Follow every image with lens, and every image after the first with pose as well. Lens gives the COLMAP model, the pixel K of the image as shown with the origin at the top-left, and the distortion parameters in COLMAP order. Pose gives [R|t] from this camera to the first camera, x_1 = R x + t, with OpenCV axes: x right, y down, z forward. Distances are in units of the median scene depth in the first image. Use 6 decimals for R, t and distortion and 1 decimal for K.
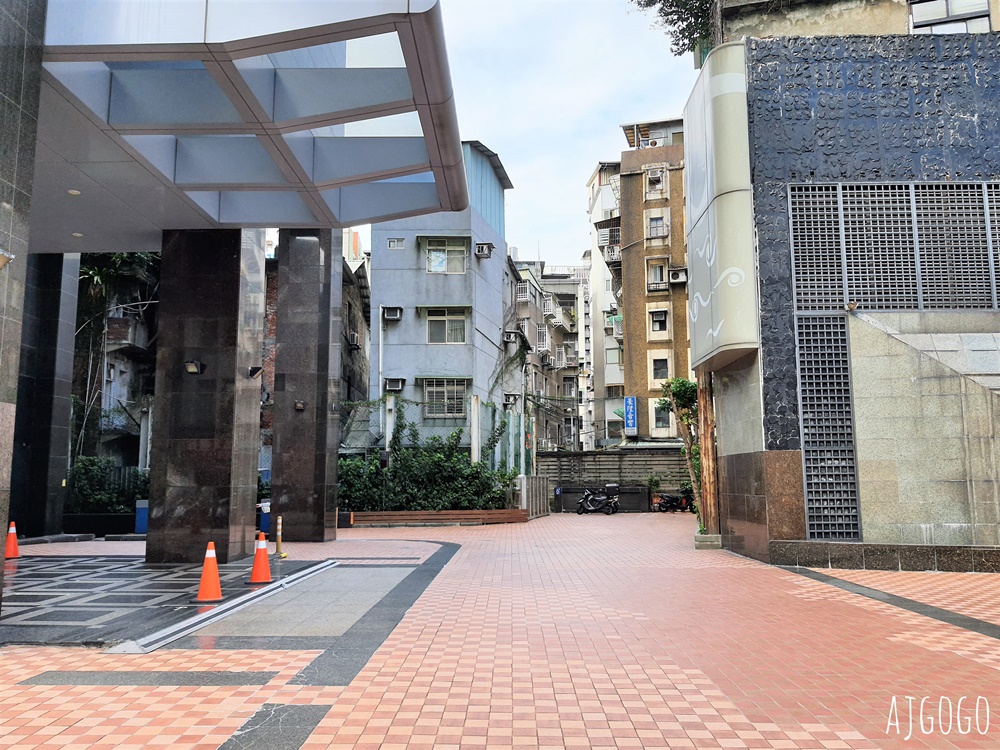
lens RADIAL K [[778.1, 0, 497.9], [0, 778.1, 375.4], [0, 0, 1]] dist [0.002124, -0.012163]
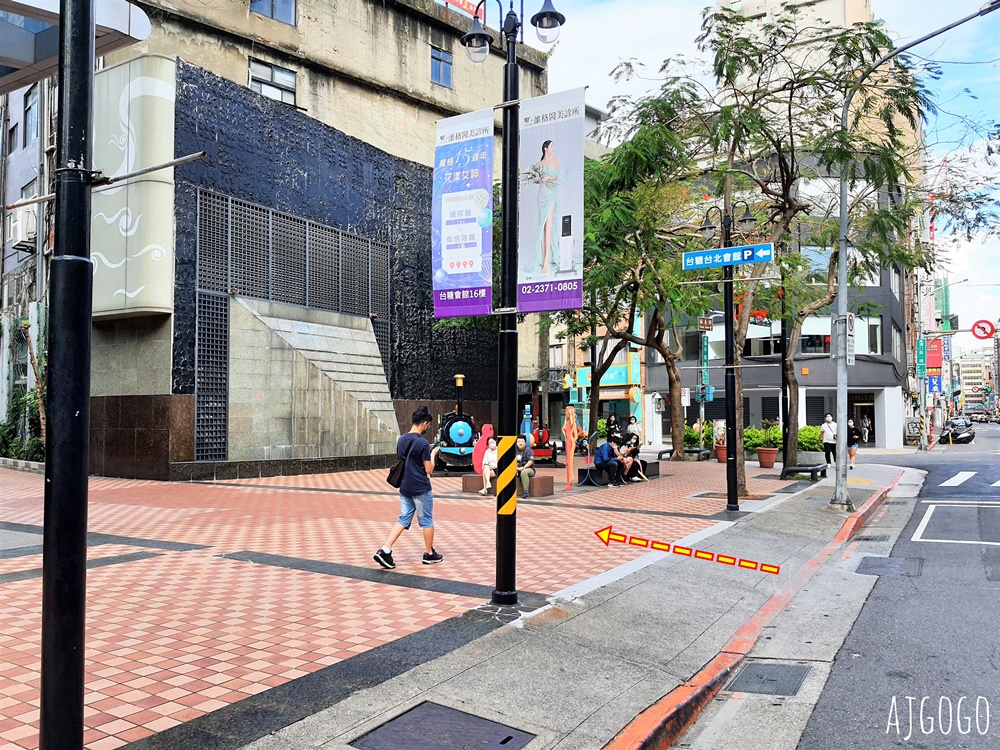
lens RADIAL K [[778.1, 0, 499.4], [0, 778.1, 378.7], [0, 0, 1]] dist [0.002124, -0.012163]
pose [[0.483752, 0.045552, 0.874019, -0.514460], [-0.115757, 0.993201, 0.012305, -0.006990], [-0.867516, -0.107126, 0.485737, -0.089493]]
